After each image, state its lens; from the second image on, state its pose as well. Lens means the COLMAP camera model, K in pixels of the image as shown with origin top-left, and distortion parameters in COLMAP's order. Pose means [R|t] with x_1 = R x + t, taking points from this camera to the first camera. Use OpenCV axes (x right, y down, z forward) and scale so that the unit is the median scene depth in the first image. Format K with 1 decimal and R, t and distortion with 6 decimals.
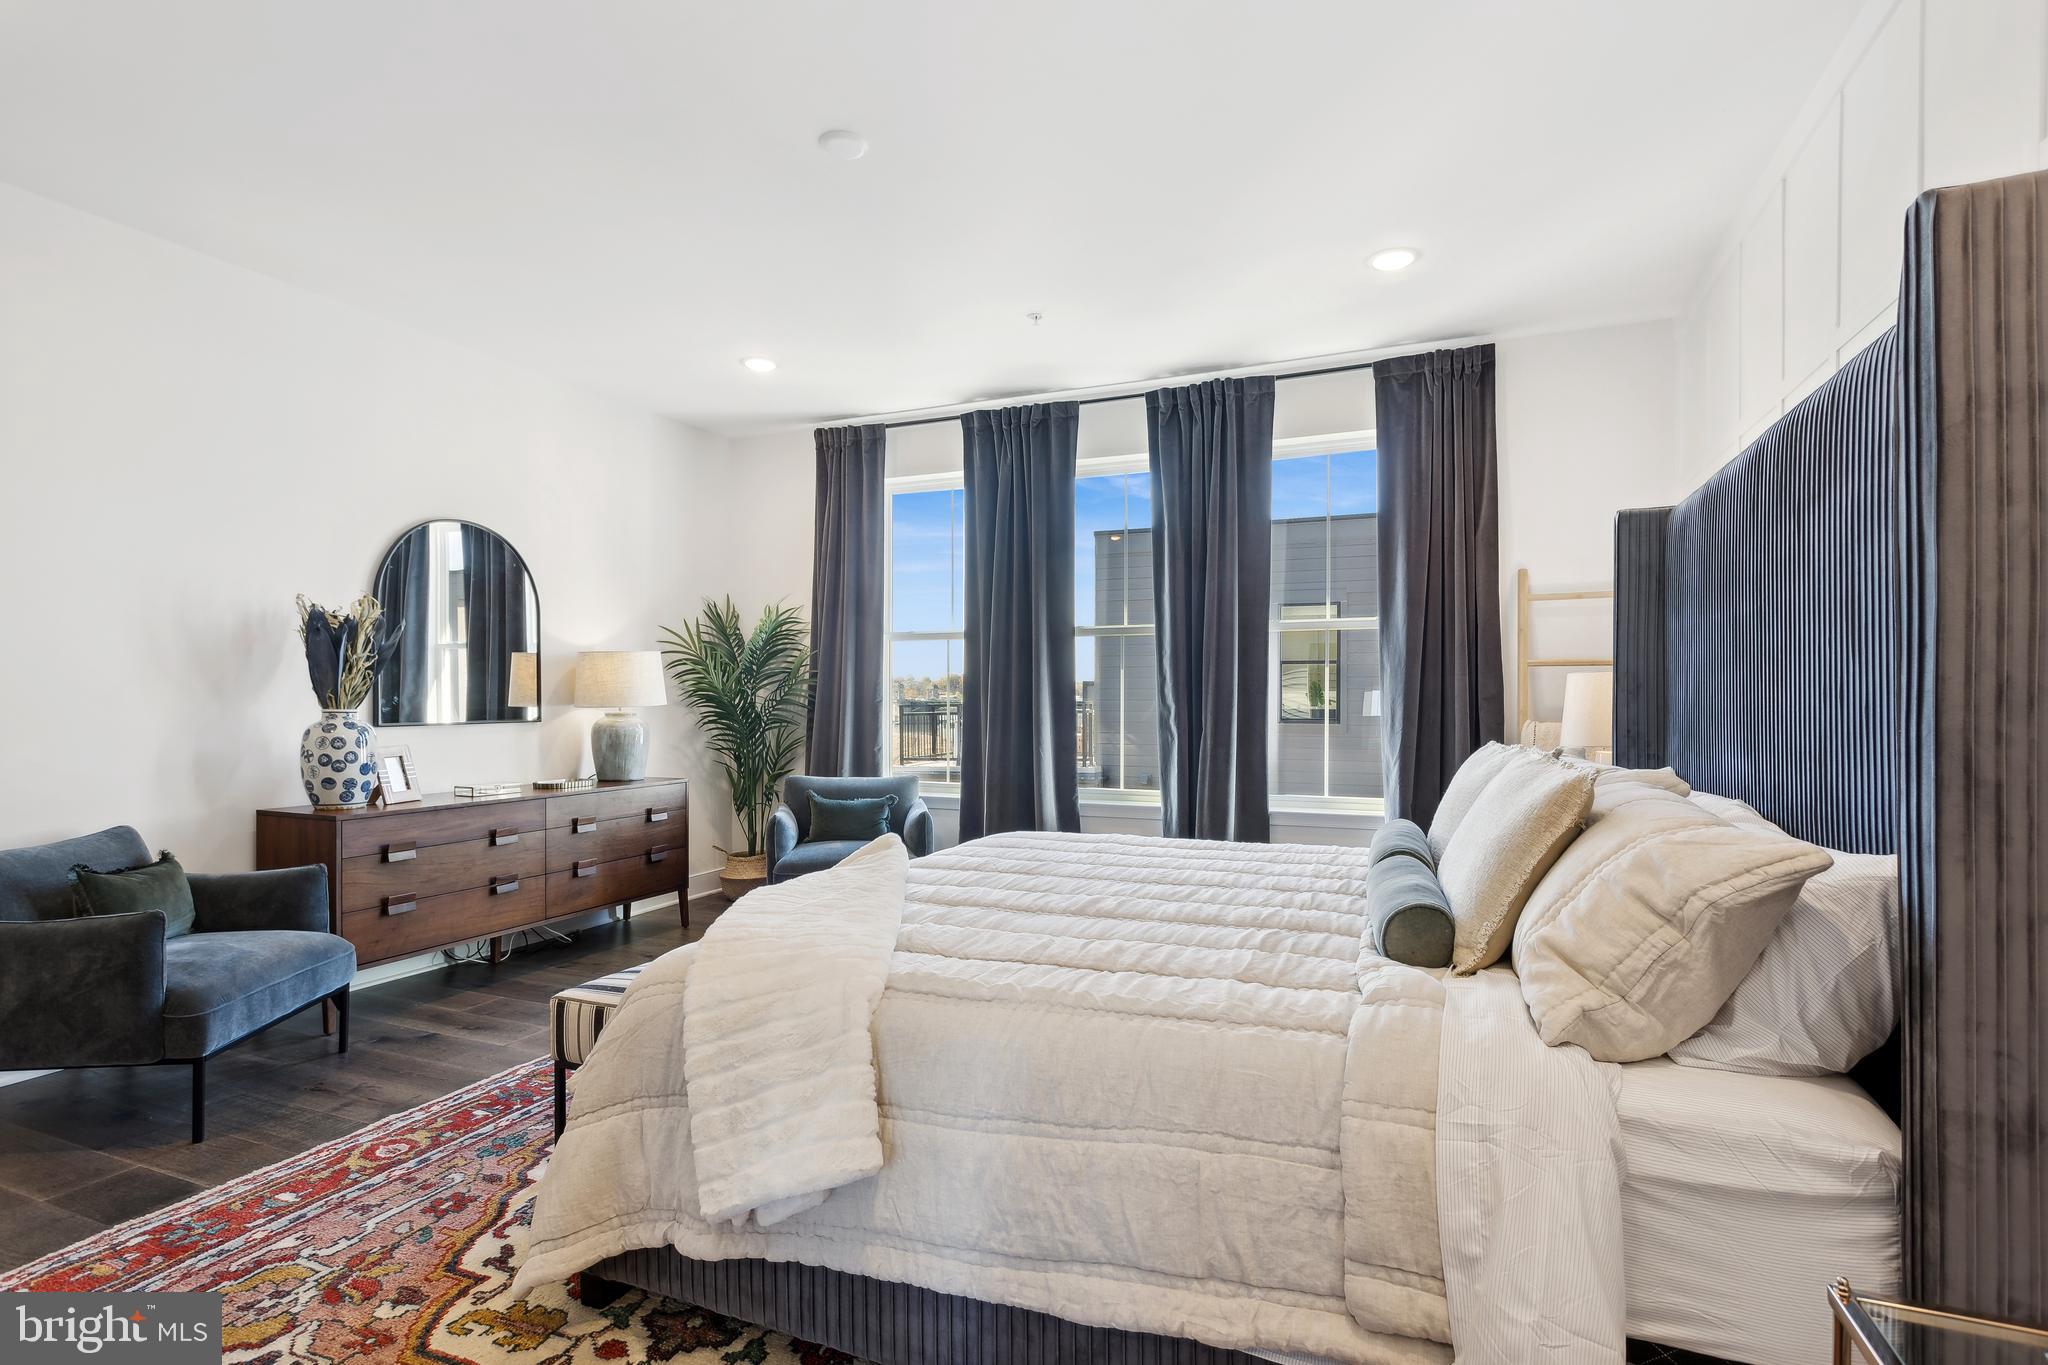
lens RADIAL K [[978.4, 0, 1018.1], [0, 978.4, 694.7], [0, 0, 1]] dist [0.001125, -0.000325]
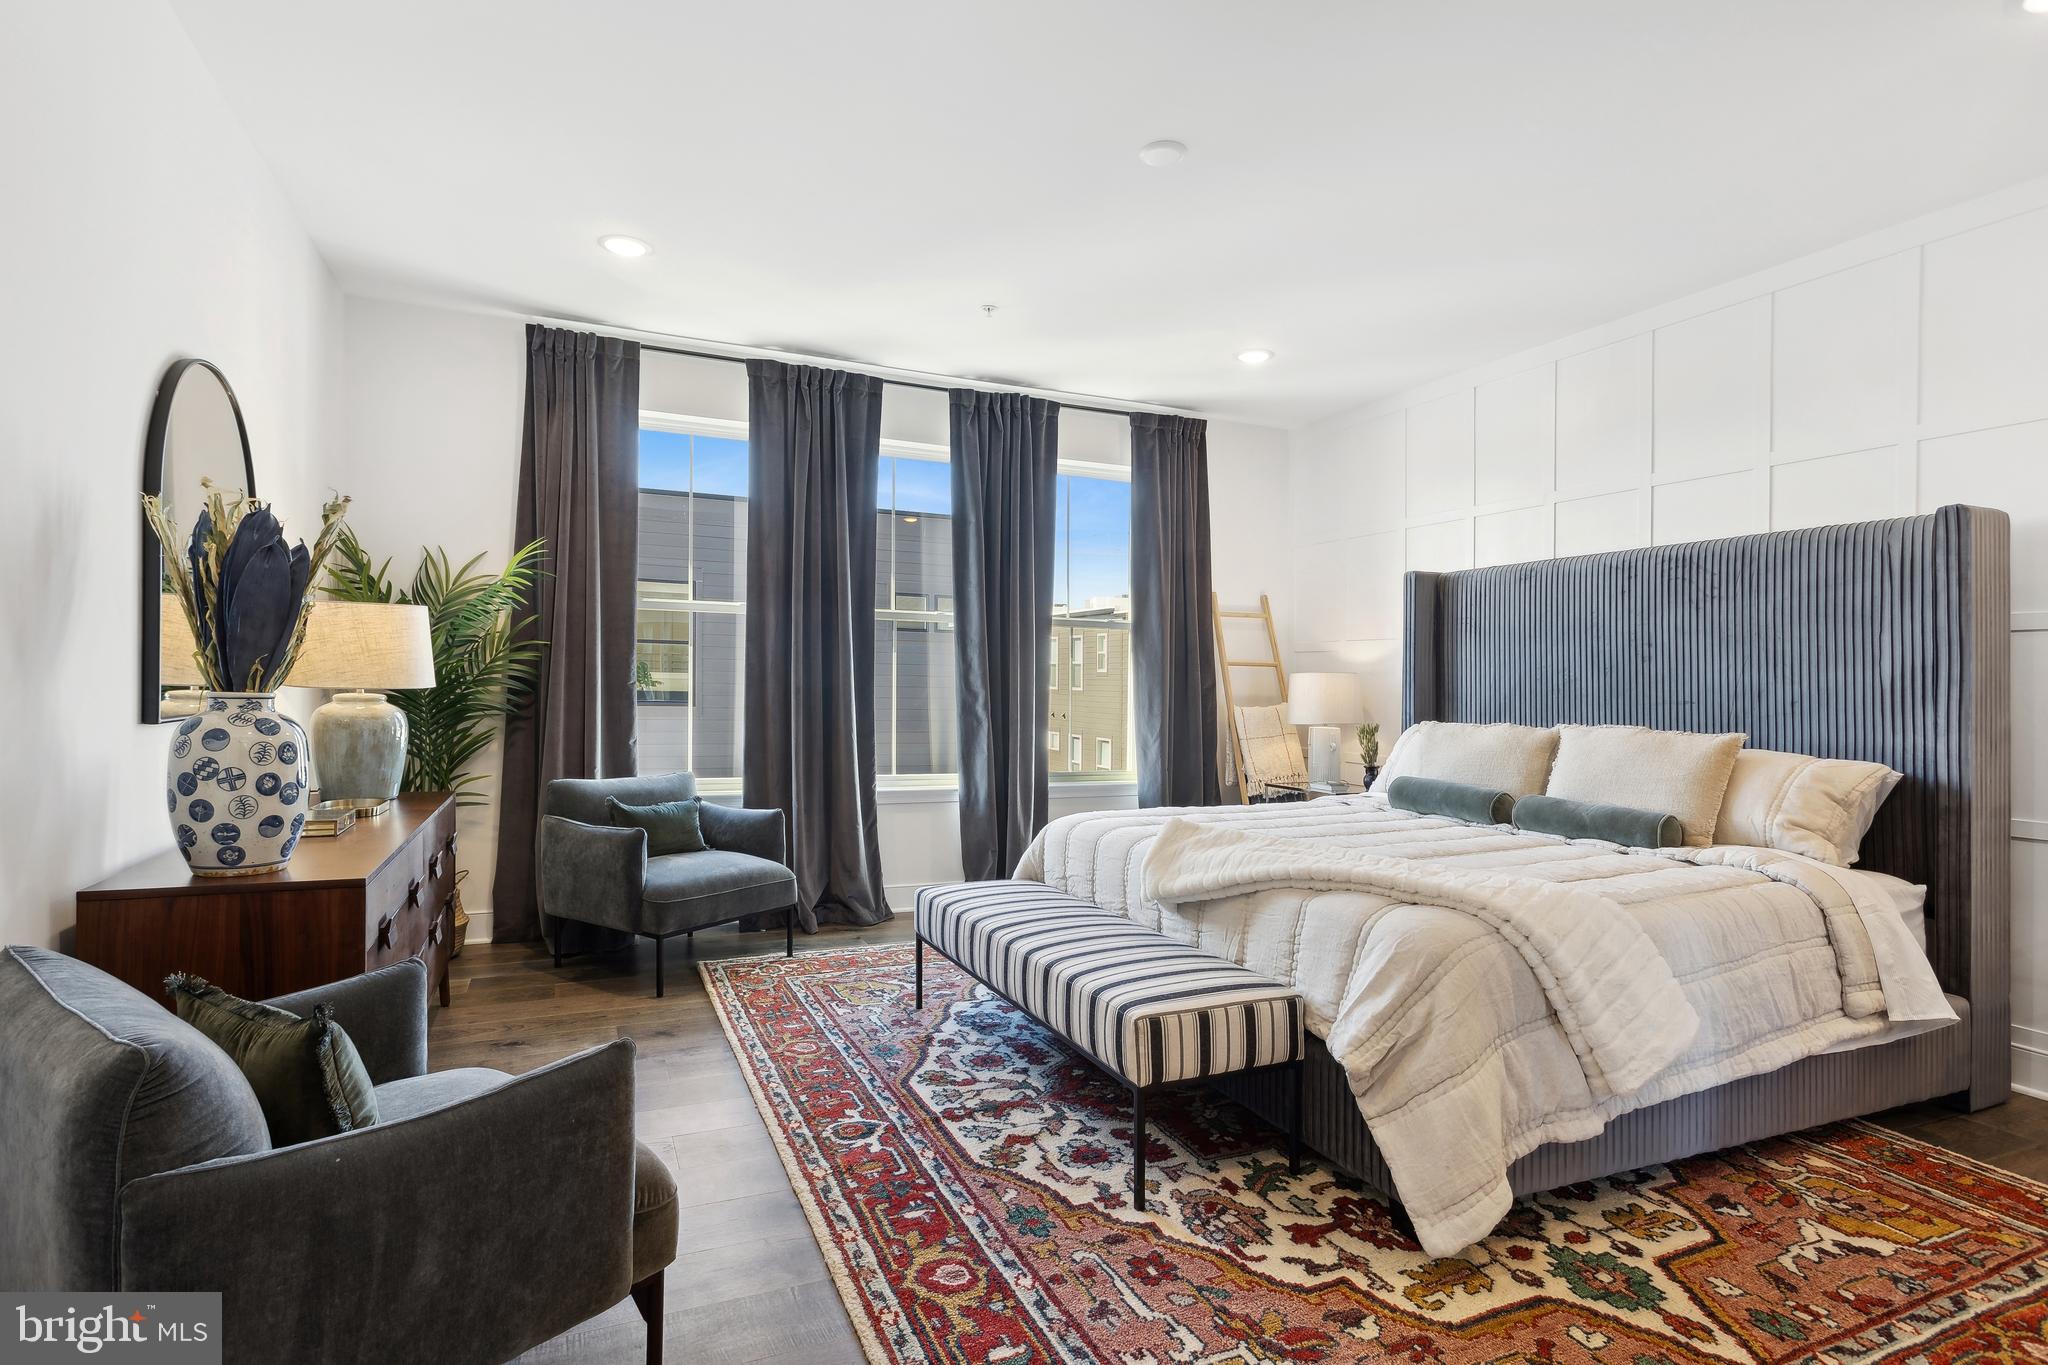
lens RADIAL K [[1024.8, 0, 1012.4], [0, 1024.8, 666.1], [0, 0, 1]] dist [0.001626, 0.000902]
pose [[0.688670, 0.025223, 0.724636, -0.838487], [-0.019188, 0.999679, -0.016562, 0.000999], [-0.724821, -0.002498, 0.688933, 0.289319]]
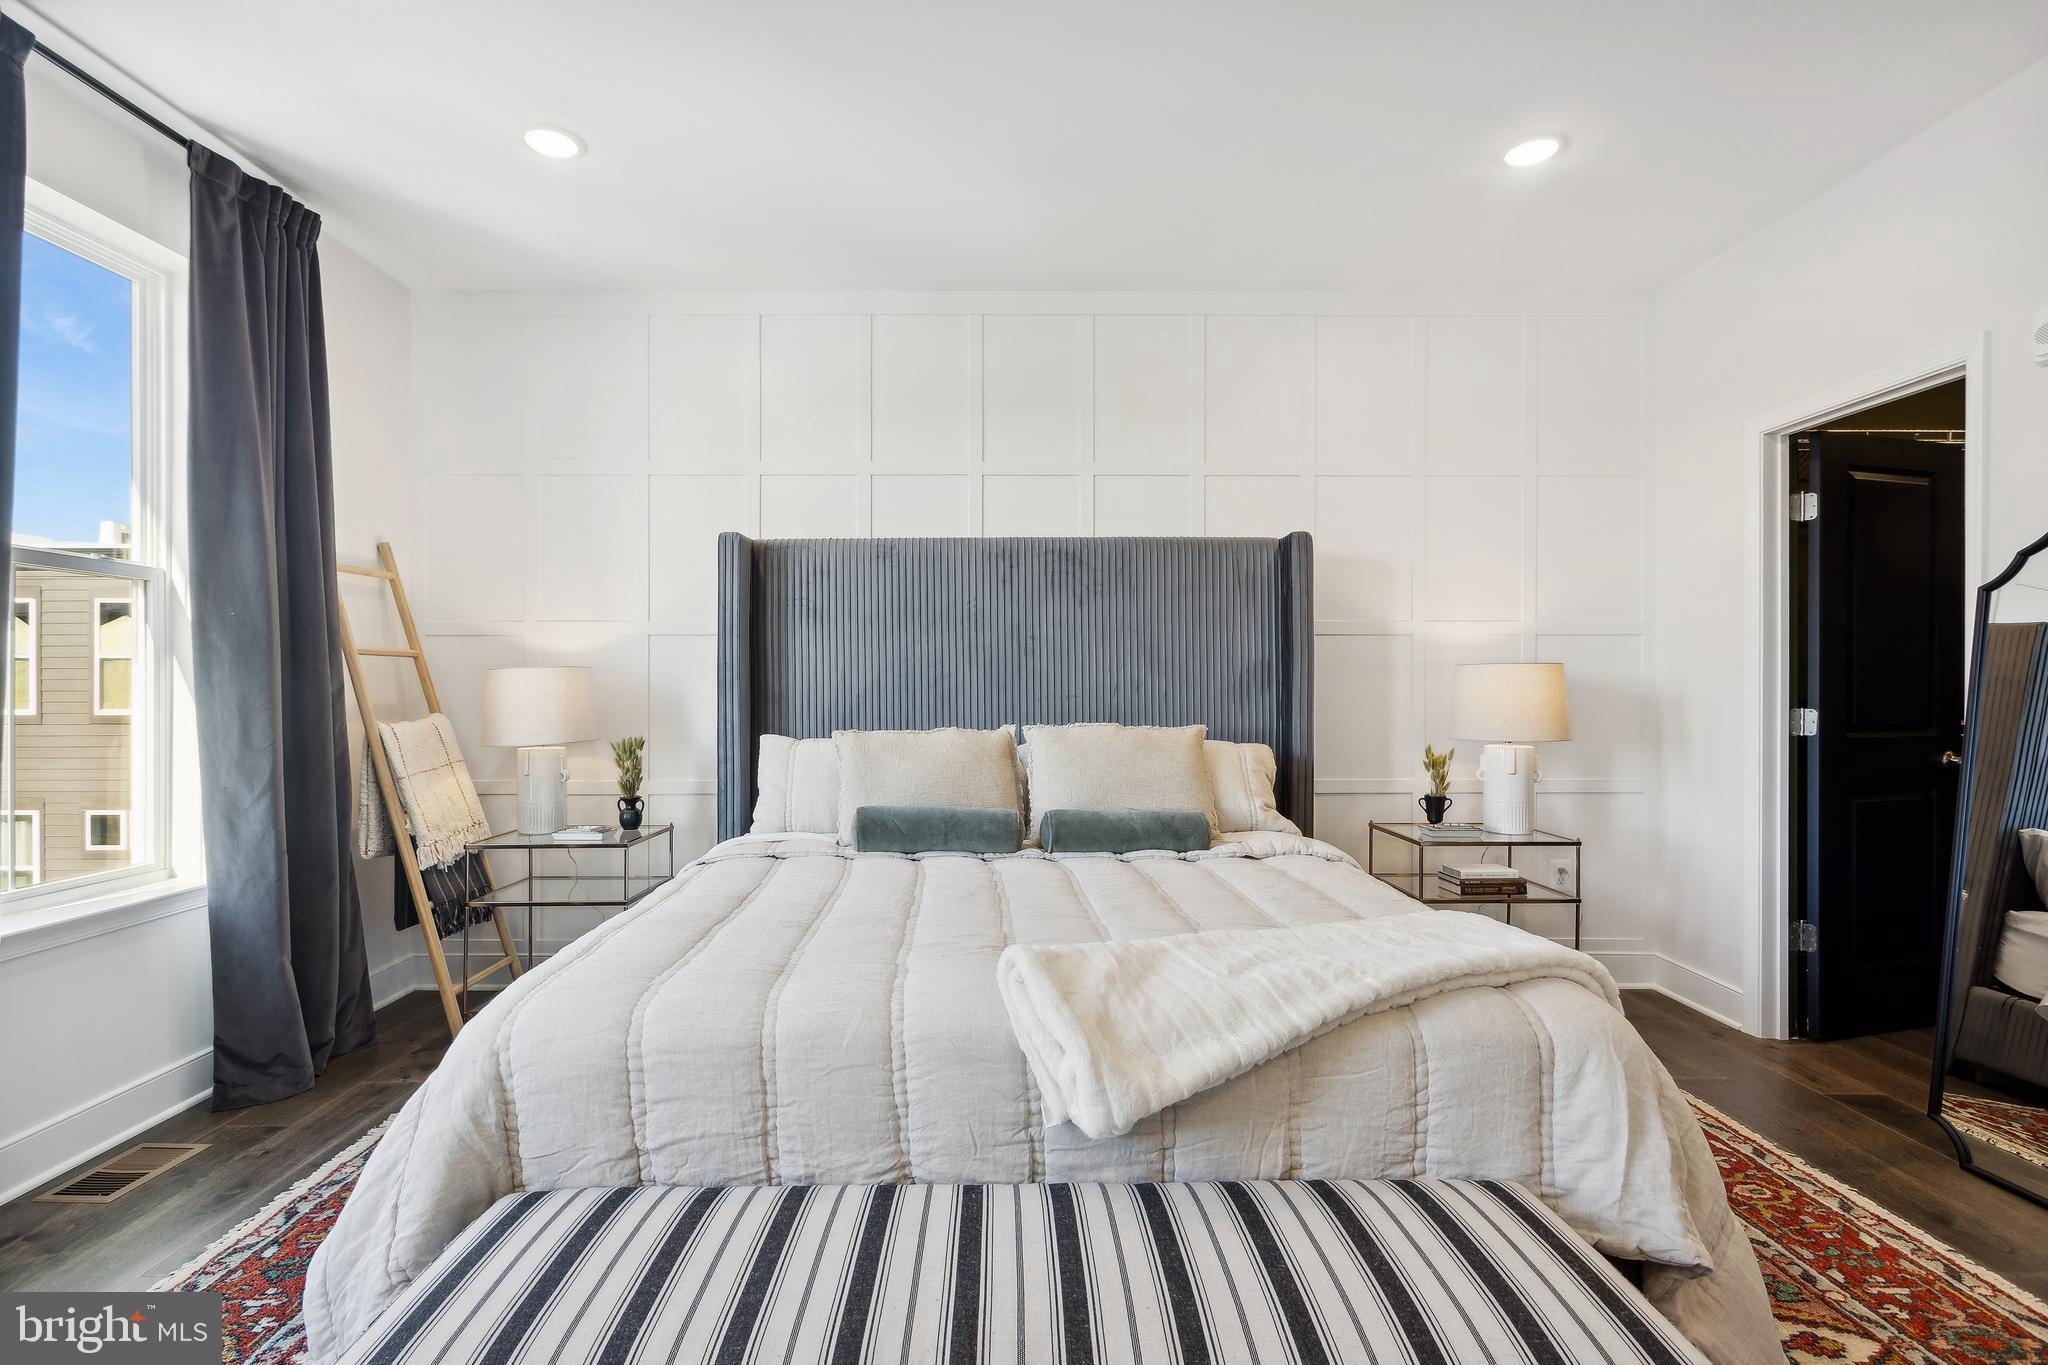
lens RADIAL K [[989.5, 0, 1036.8], [0, 989.5, 674.5], [0, 0, 1]] dist [0.000457, 0.000843]
pose [[-0.387597, 0.009895, 0.921776, -0.511907], [0.001171, 0.999947, -0.010241, -0.004496], [-0.921828, -0.002890, -0.387588, 0.960250]]
